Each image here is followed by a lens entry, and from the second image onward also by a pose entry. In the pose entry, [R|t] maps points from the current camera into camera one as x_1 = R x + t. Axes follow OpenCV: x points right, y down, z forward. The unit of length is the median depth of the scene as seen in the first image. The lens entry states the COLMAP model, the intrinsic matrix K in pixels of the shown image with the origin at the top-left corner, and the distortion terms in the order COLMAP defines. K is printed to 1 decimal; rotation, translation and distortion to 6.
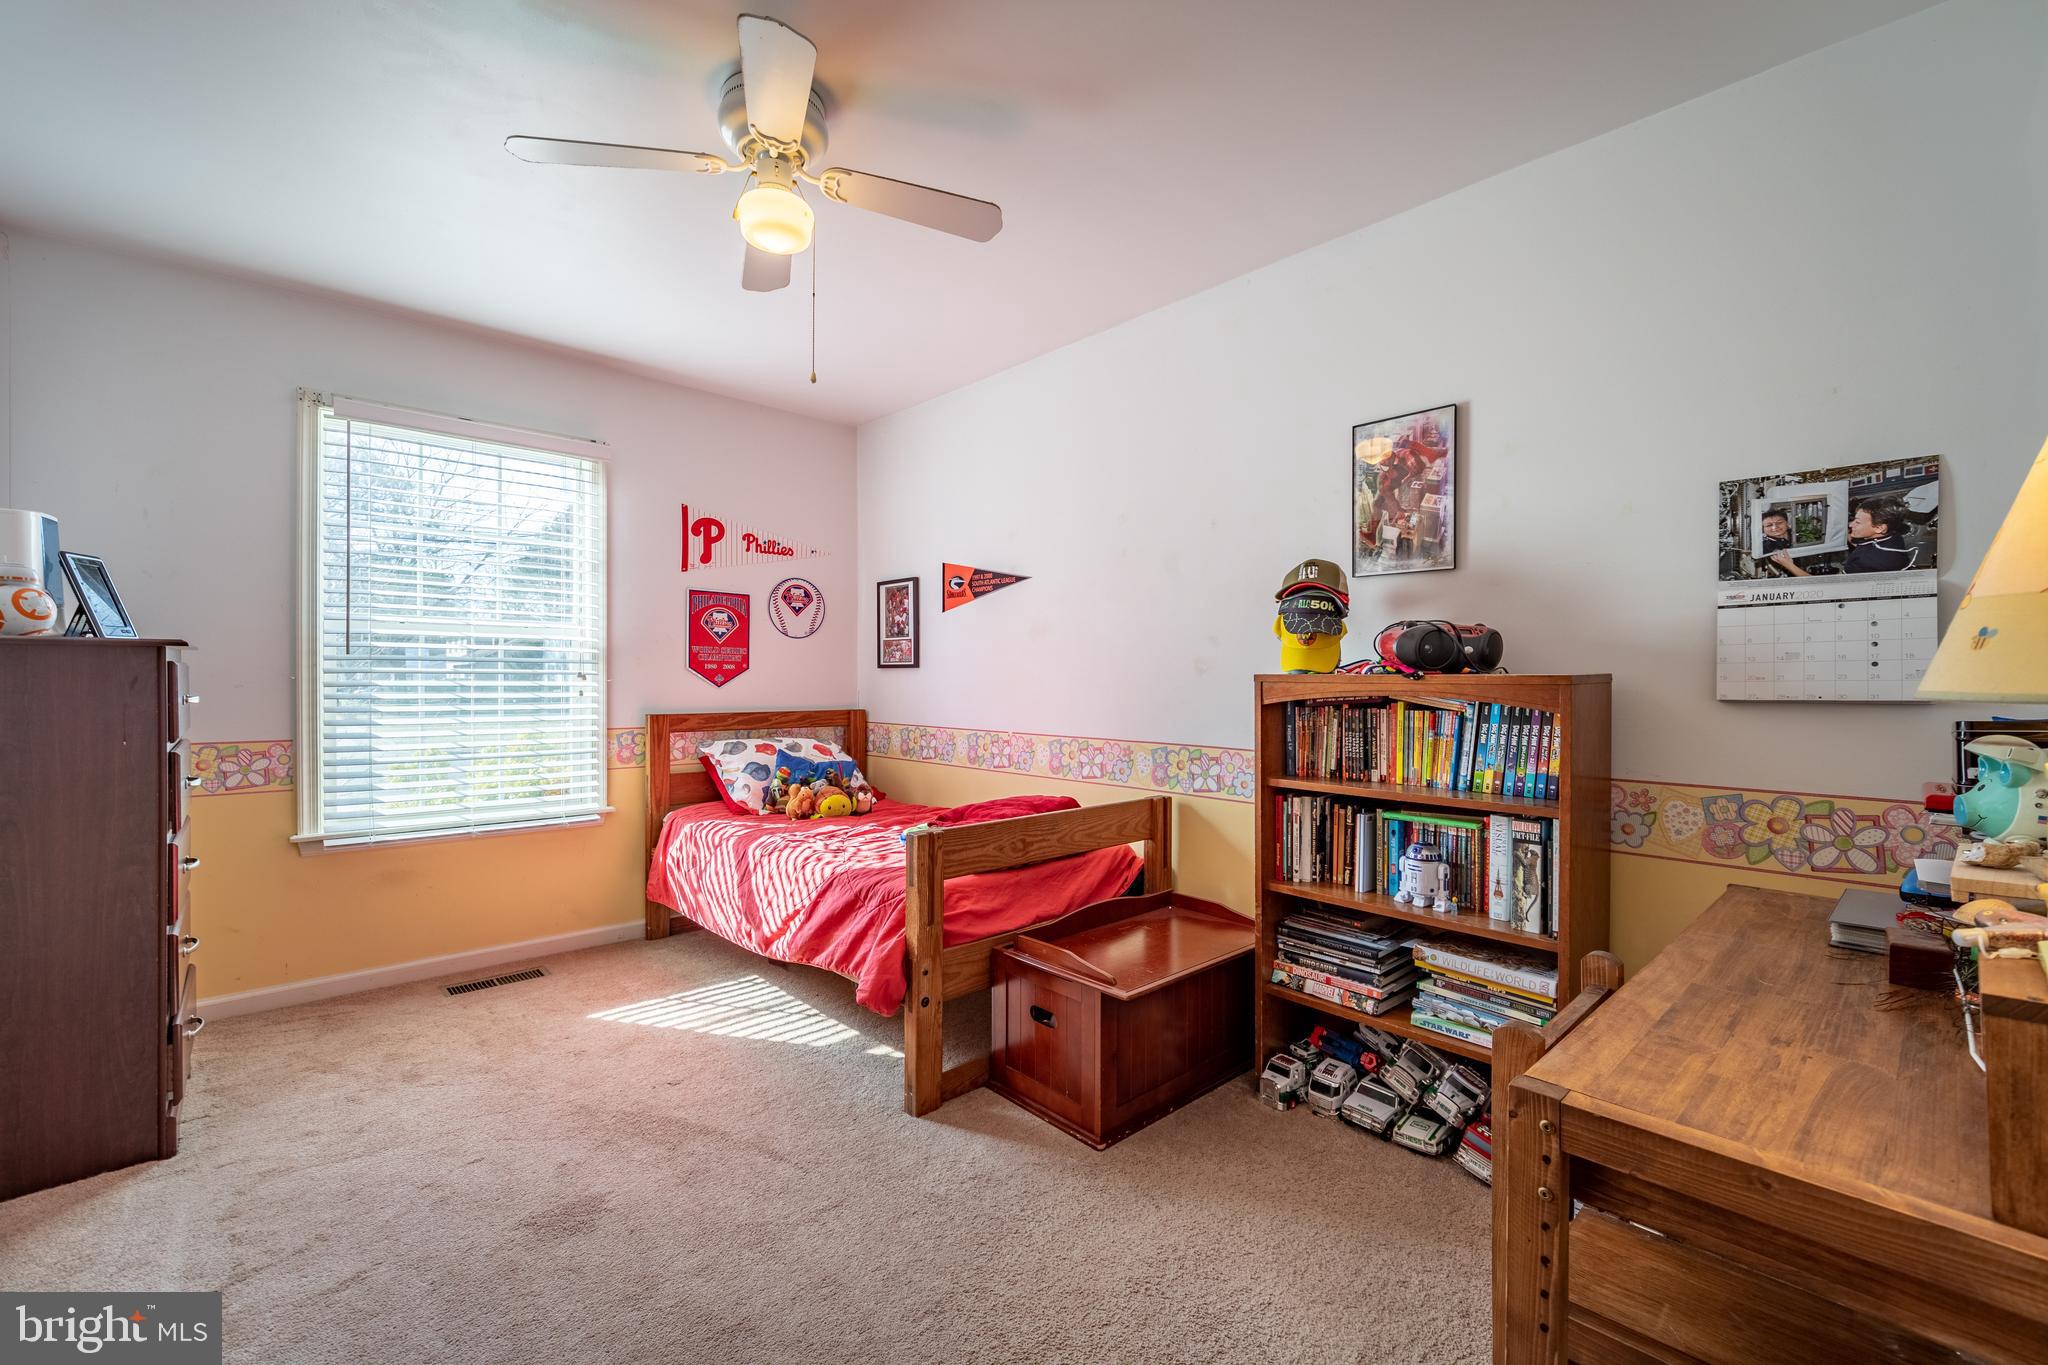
lens RADIAL K [[891.1, 0, 1021.0], [0, 891.1, 682.1], [0, 0, 1]] dist [0.000318, -0.000078]
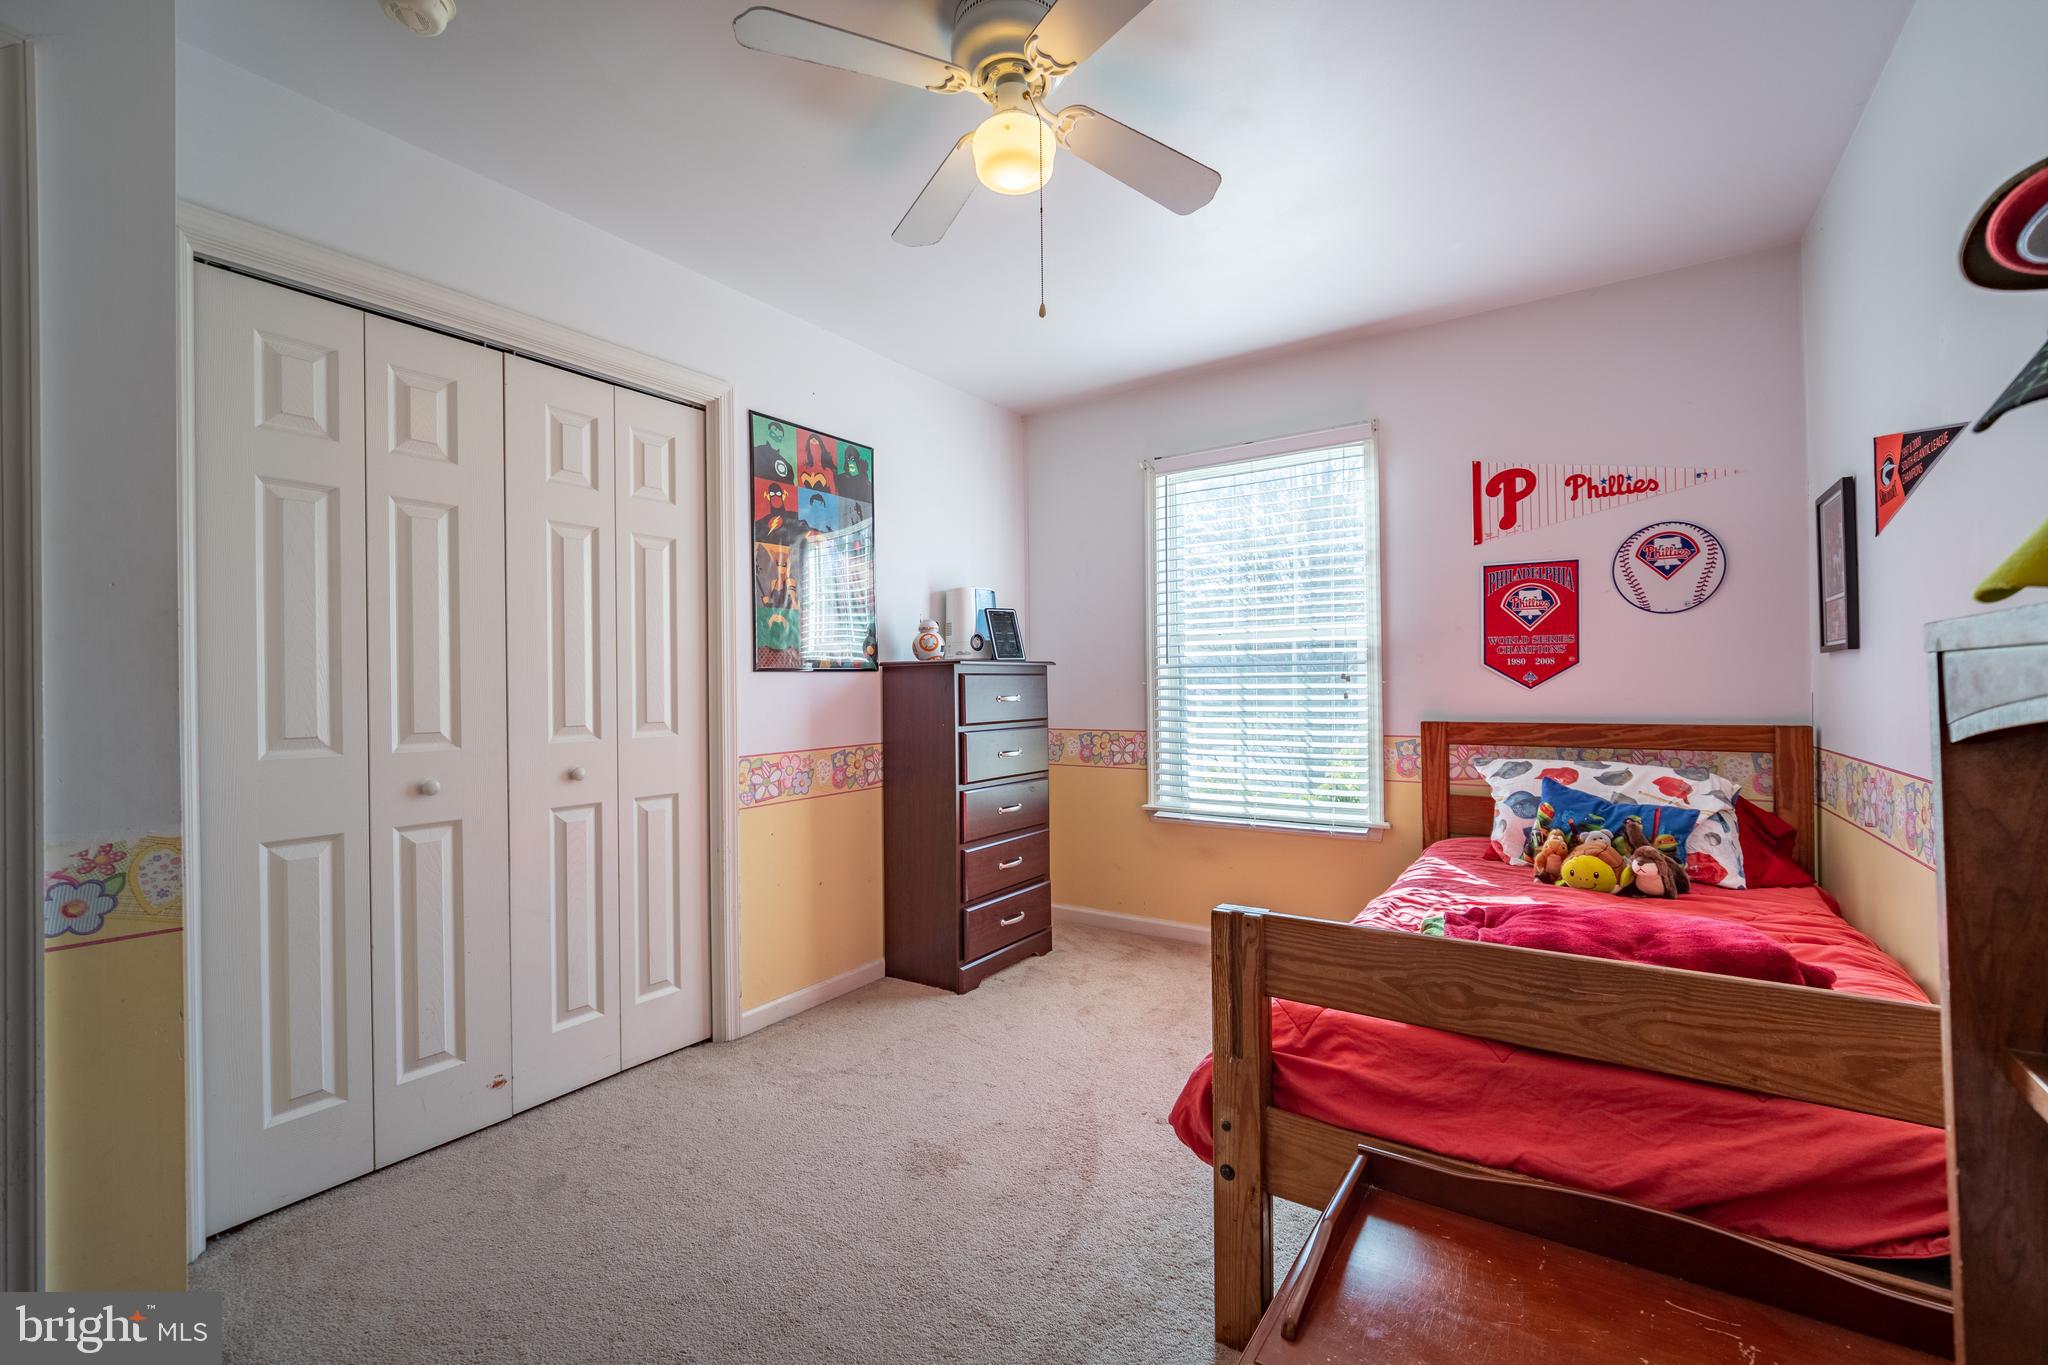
lens RADIAL K [[849.8, 0, 1023.1], [0, 849.8, 686.8], [0, 0, 1]] dist [0.001127, 0.000066]
pose [[0.211341, -0.008779, -0.977373, 0.288916], [0.007772, 0.999943, -0.007302, 0.006322], [0.977381, -0.006053, 0.211398, 0.449891]]
